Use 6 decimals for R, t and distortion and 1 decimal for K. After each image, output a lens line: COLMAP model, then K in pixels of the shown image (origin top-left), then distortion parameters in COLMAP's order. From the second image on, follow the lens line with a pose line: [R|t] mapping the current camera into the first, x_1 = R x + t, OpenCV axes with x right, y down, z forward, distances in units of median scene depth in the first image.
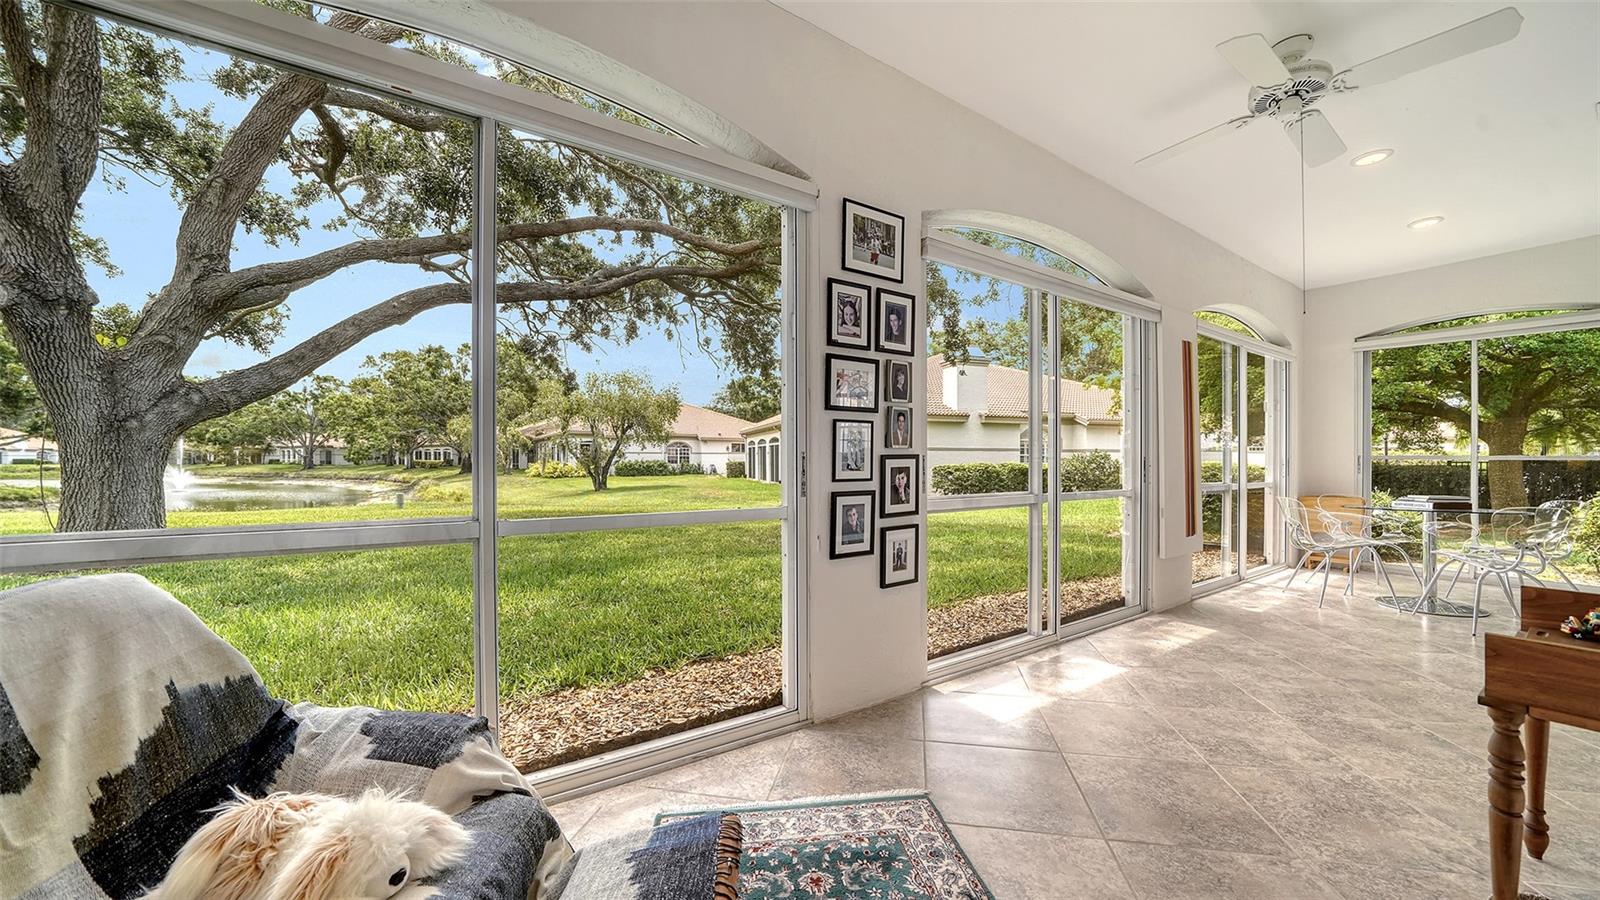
lens RADIAL K [[557.3, 0, 780.9], [0, 557.3, 459.0], [0, 0, 1]] dist [-0.002241, -0.000124]
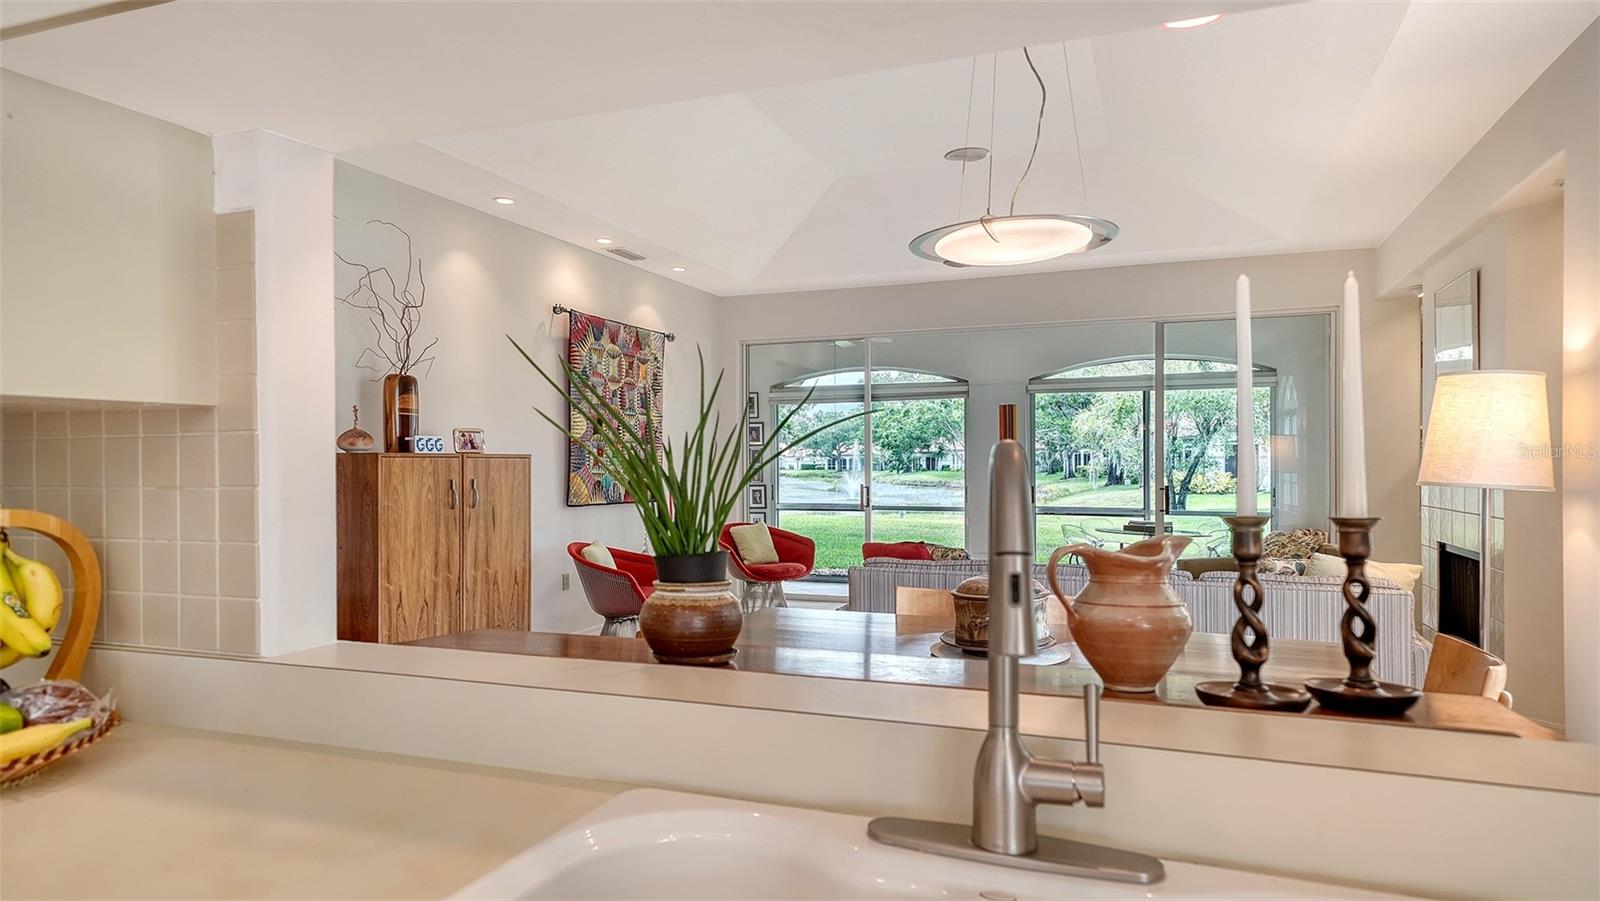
lens RADIAL K [[954.9, 0, 794.0], [0, 954.9, 458.6], [0, 0, 1]] dist [0.022722, -0.003537]
pose [[0.597952, -0.006225, -0.801508, 0.644078], [0.004056, 0.999981, -0.004741, -0.017789], [0.801522, -0.000416, 0.597965, -0.251971]]
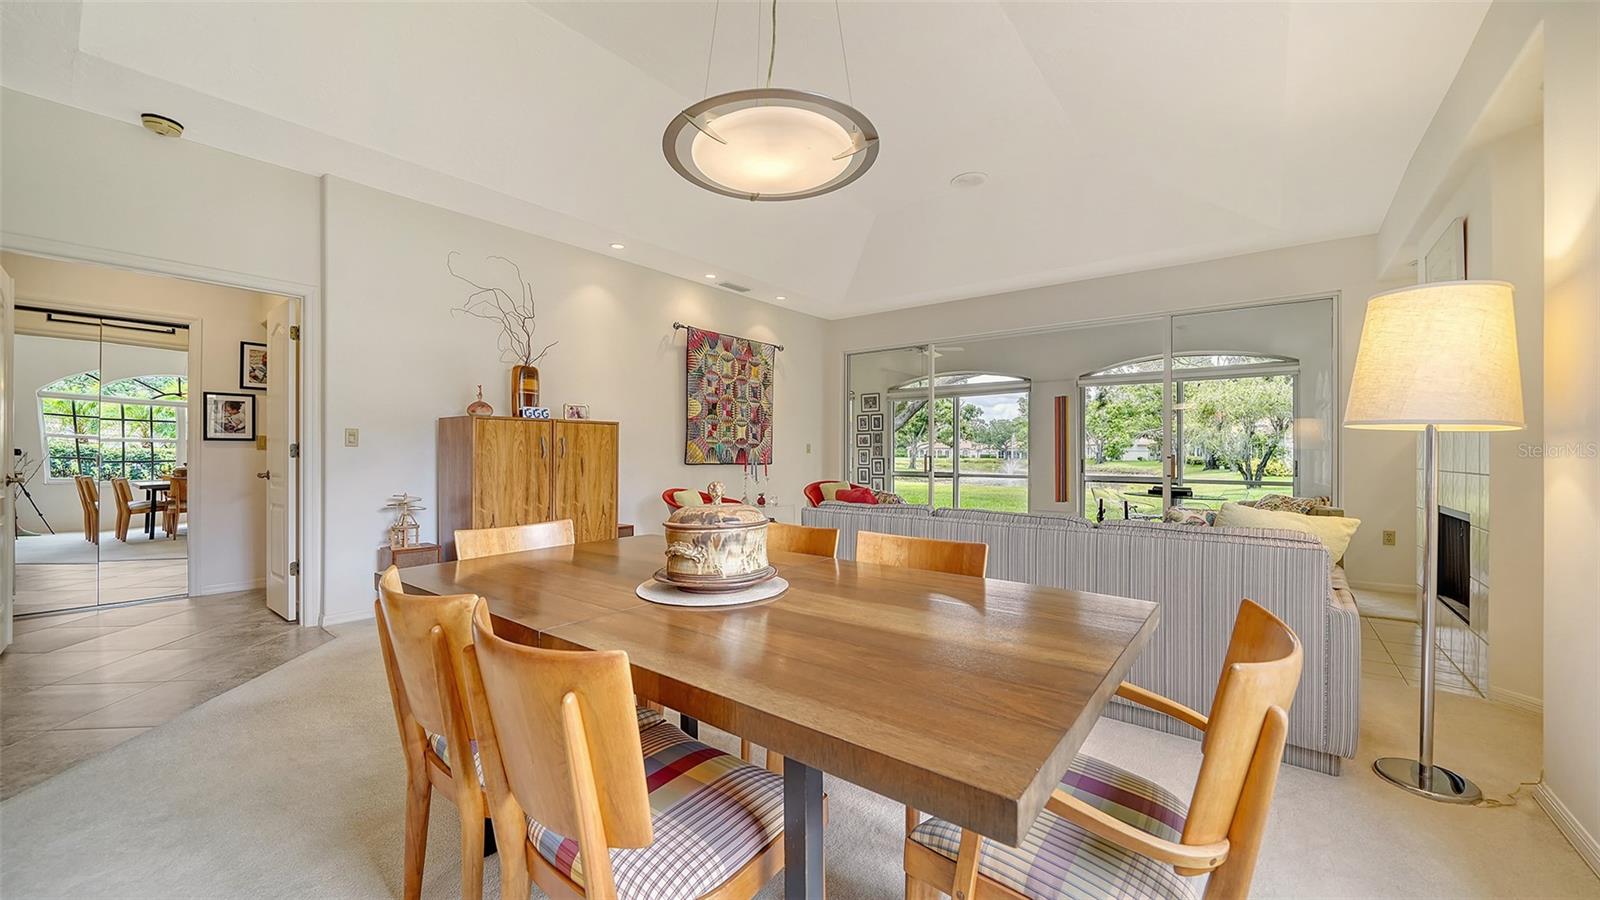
lens RADIAL K [[602.0, 0, 803.5], [0, 602.0, 453.7], [0, 0, 1]] dist [-0.010700, 0.000499]
pose [[0.348604, -0.000298, -0.937270, 0.626521], [-0.001250, 0.999999, -0.000782, -0.005525], [0.937269, 0.001444, 0.348604, -0.140943]]
